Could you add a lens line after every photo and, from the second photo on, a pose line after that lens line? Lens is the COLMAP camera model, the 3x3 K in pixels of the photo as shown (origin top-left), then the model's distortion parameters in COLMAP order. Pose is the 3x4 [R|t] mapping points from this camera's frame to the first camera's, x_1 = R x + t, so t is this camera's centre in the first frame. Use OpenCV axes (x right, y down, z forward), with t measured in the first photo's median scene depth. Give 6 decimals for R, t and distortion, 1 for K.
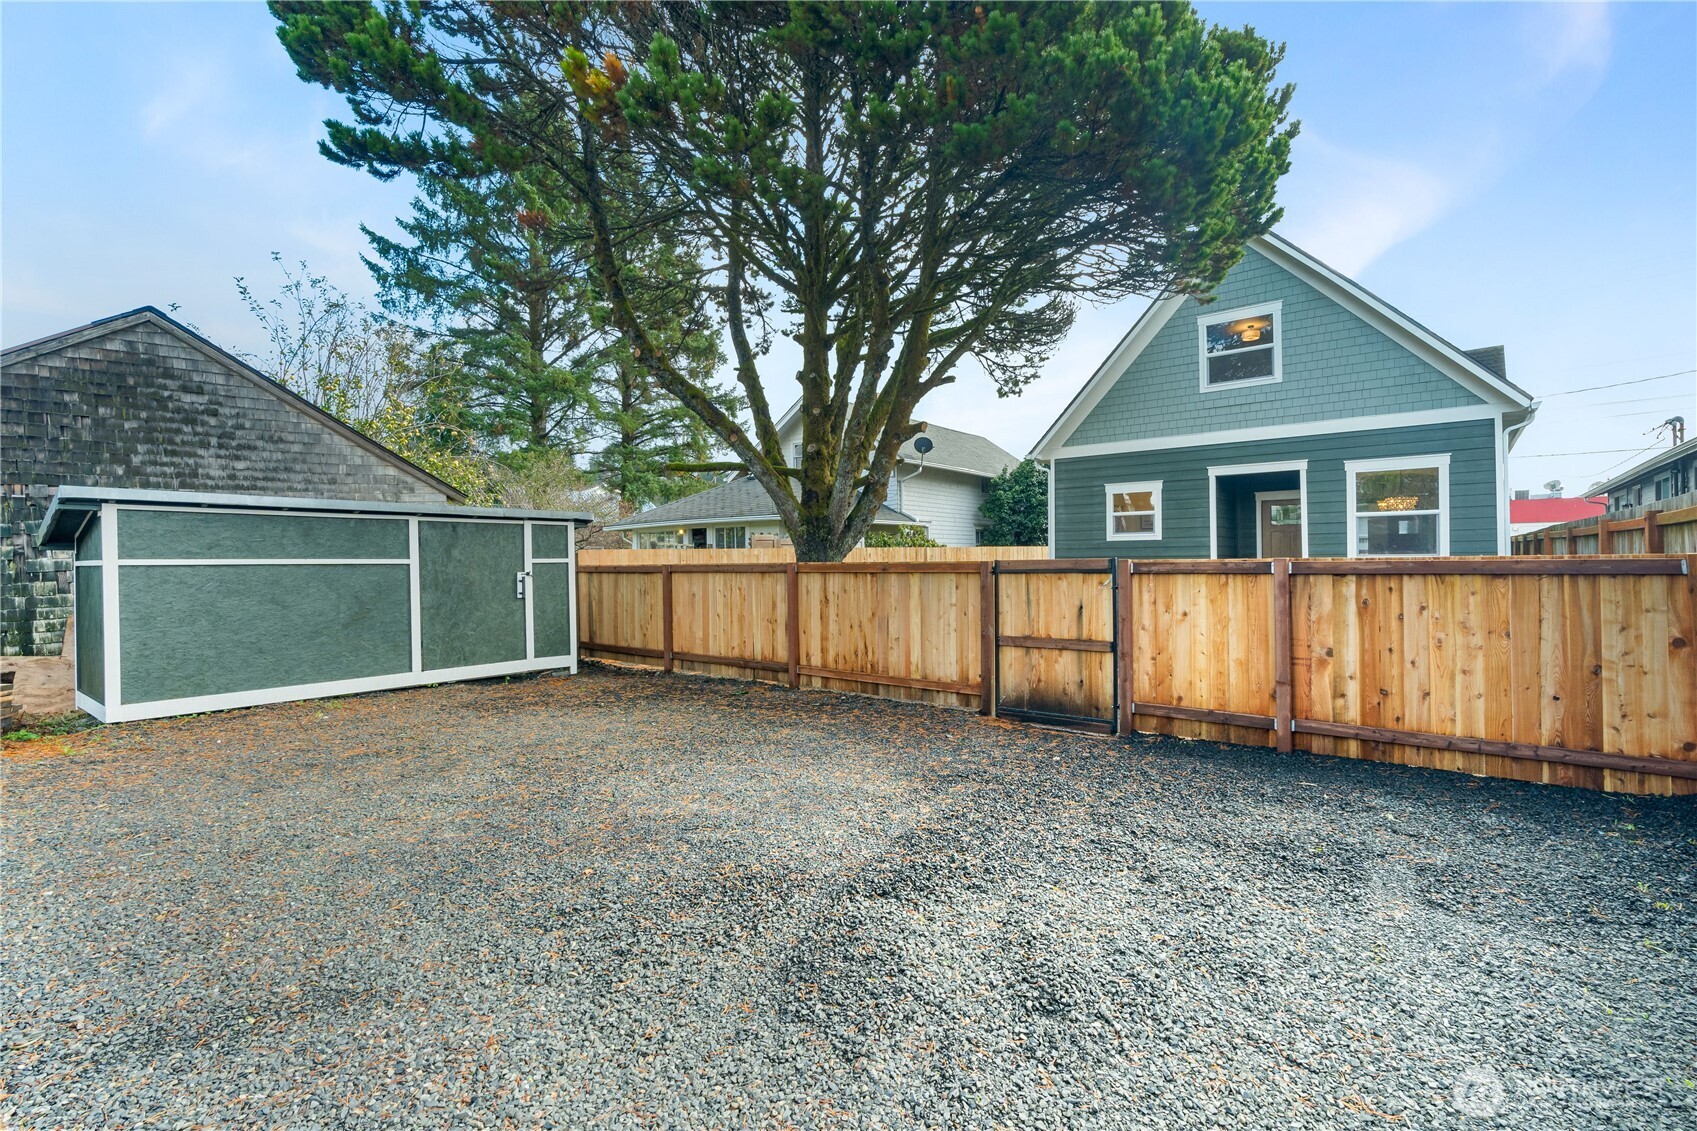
lens RADIAL K [[770.3, 0, 848.5], [0, 770.3, 565.5], [0, 0, 1]] dist [-0.007993, 0.000560]
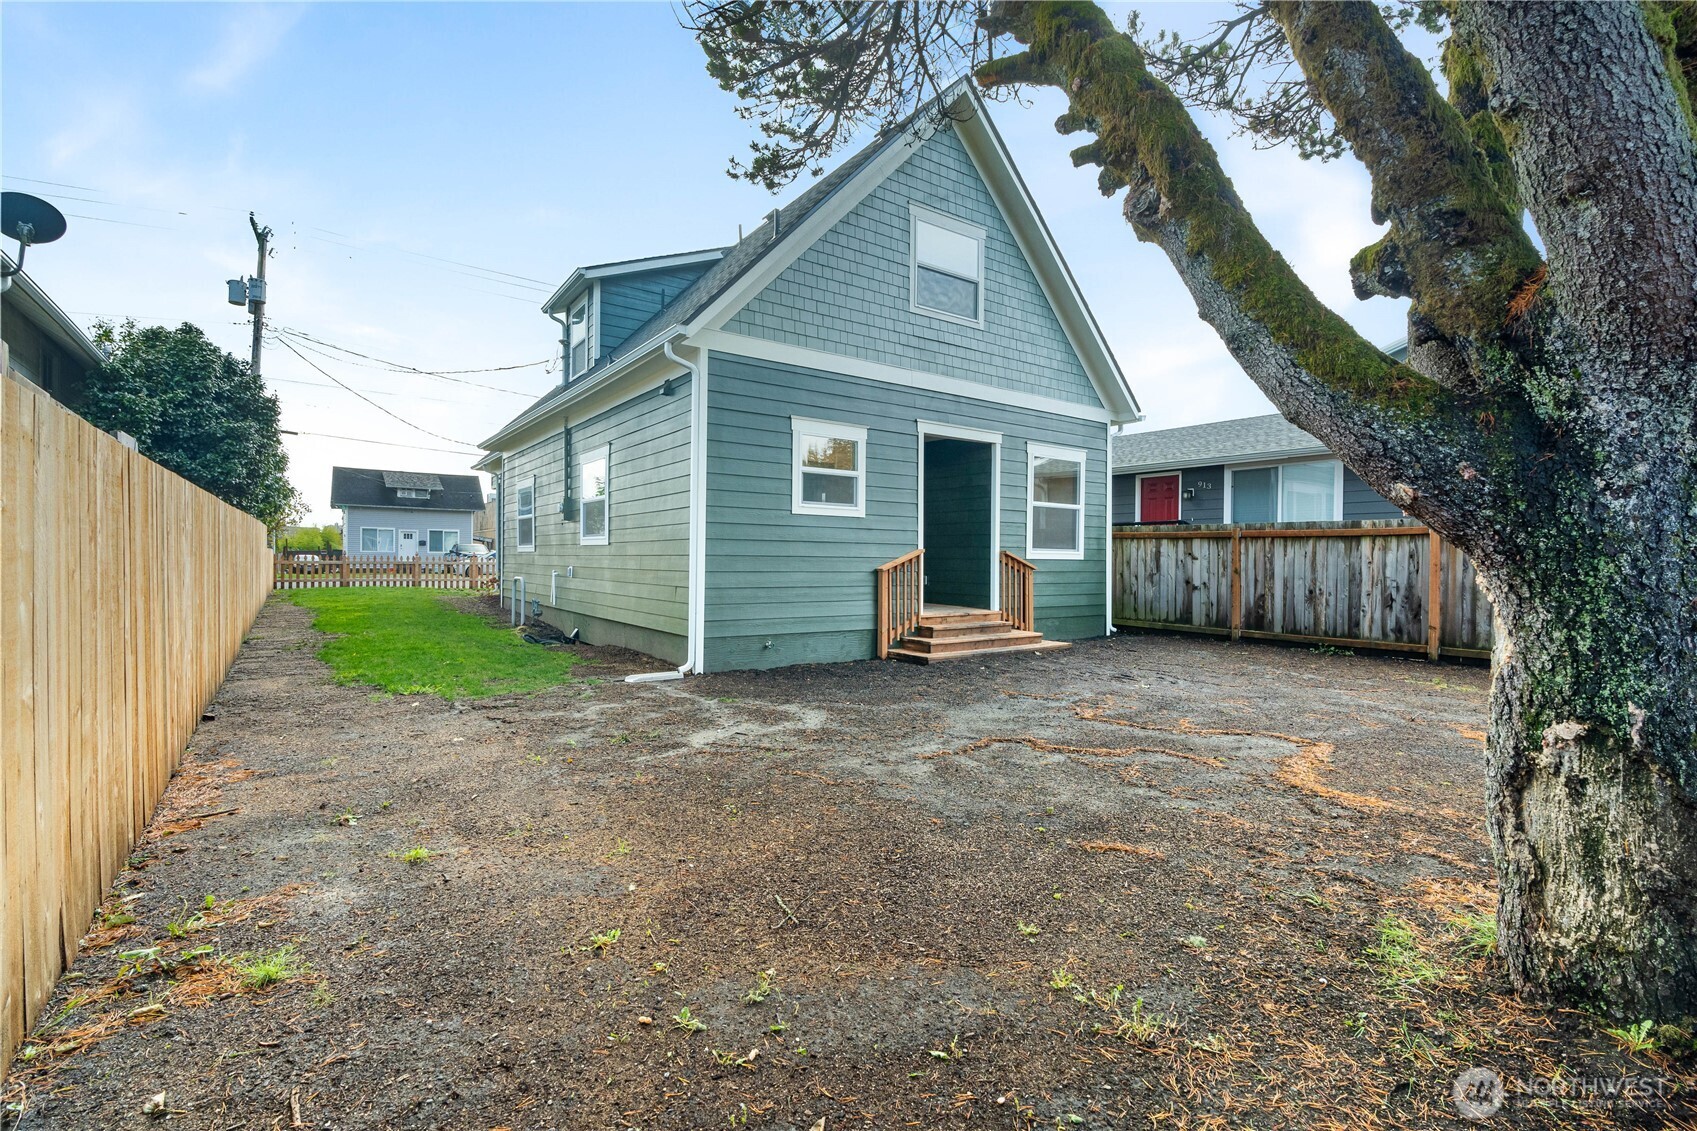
lens RADIAL K [[770.3, 0, 848.5], [0, 770.3, 565.5], [0, 0, 1]] dist [-0.007993, 0.000560]
pose [[0.273398, 0.006308, 0.961880, -0.224120], [-0.007127, 0.999964, -0.004532, 0.009936], [-0.961875, -0.005616, 0.273433, 0.837973]]
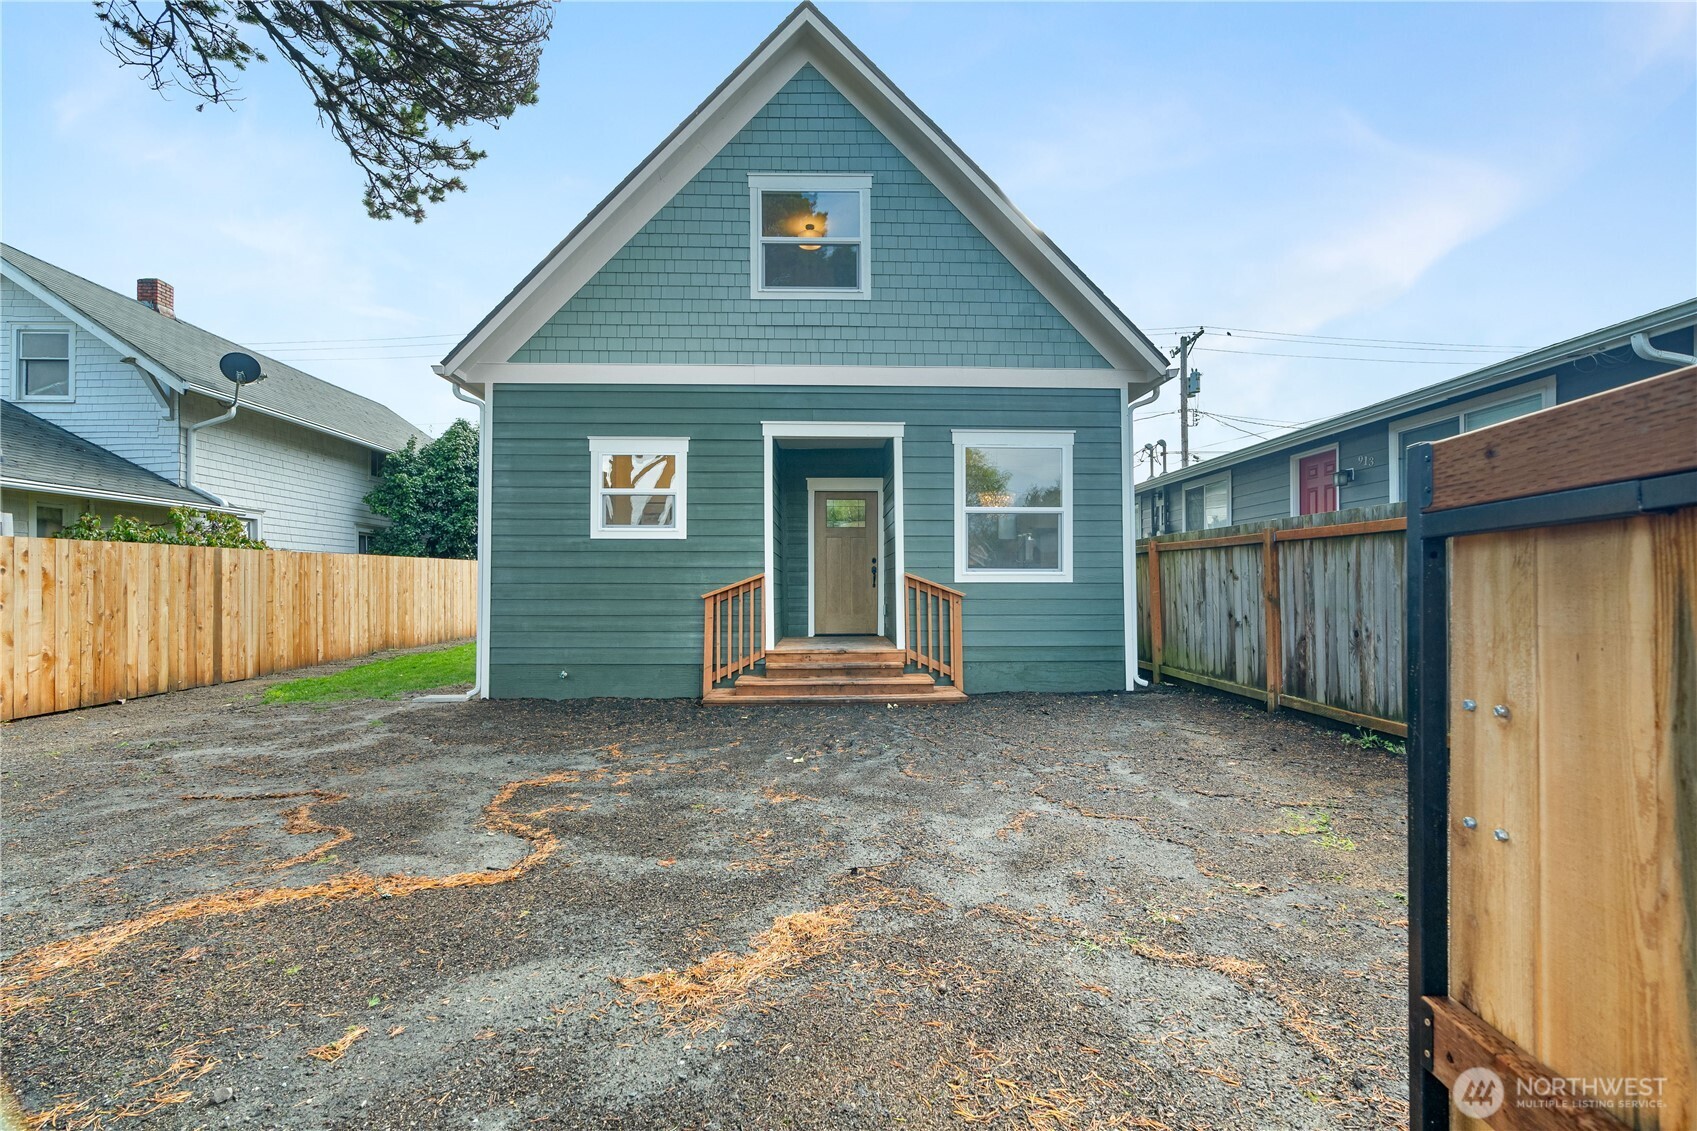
lens RADIAL K [[777.6, 0, 849.3], [0, 777.6, 577.0], [0, 0, 1]] dist [-0.004031, 0.000085]
pose [[0.767380, 0.019014, 0.640911, 0.124553], [-0.003474, 0.999669, -0.025499, 0.009859], [-0.641184, 0.017341, 0.767191, 0.470342]]
